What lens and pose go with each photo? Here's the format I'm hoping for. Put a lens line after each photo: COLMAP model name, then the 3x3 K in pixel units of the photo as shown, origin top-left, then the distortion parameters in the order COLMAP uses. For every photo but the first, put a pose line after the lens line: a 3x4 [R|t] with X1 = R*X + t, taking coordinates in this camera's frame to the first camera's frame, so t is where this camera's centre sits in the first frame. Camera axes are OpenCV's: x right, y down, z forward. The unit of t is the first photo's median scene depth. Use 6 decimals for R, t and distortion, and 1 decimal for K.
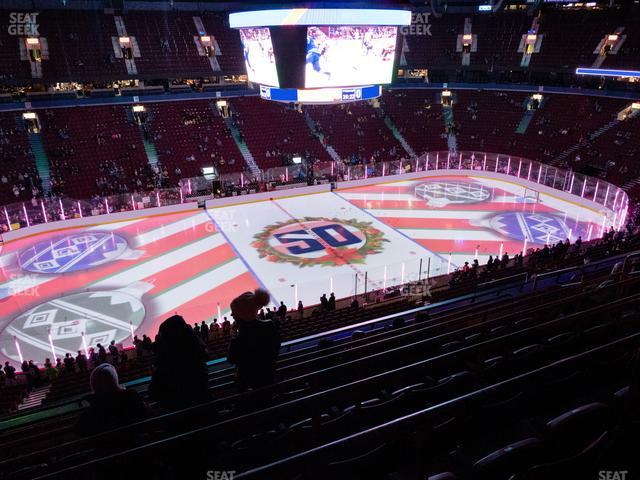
lens RADIAL K [[507.7, 0, 326.1], [0, 507.7, 240.5], [0, 0, 1]] dist [-0.044861, 0.053213]
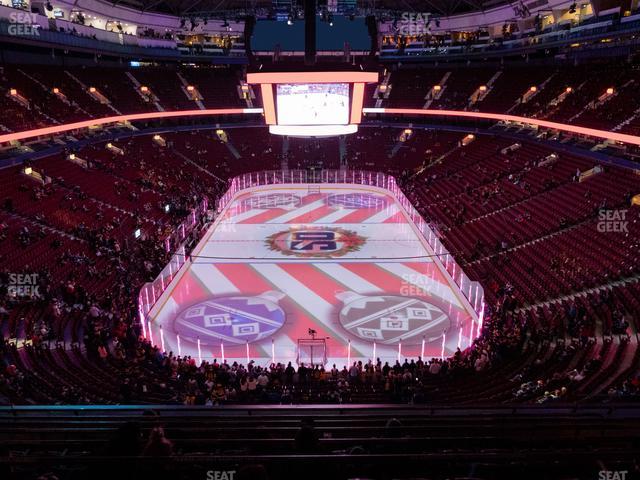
lens RADIAL K [[507.7, 0, 319.5], [0, 507.7, 240.4], [0, 0, 1]] dist [-0.044861, 0.053213]
pose [[0.411177, -0.270623, 0.870458, -0.993511], [0.344670, 0.930178, 0.126379, -0.143076], [-0.843881, 0.248057, 0.475744, 0.321910]]
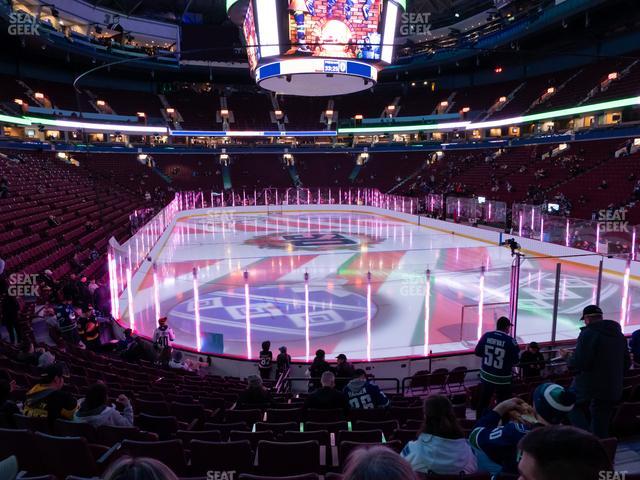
lens RADIAL K [[507.7, 0, 326.6], [0, 507.7, 234.4], [0, 0, 1]] dist [-0.044861, 0.053213]
pose [[0.189930, -0.118777, 0.974586, -0.794631], [0.379150, 0.924522, 0.038786, -0.040262], [-0.905633, 0.362148, 0.220629, 0.677040]]
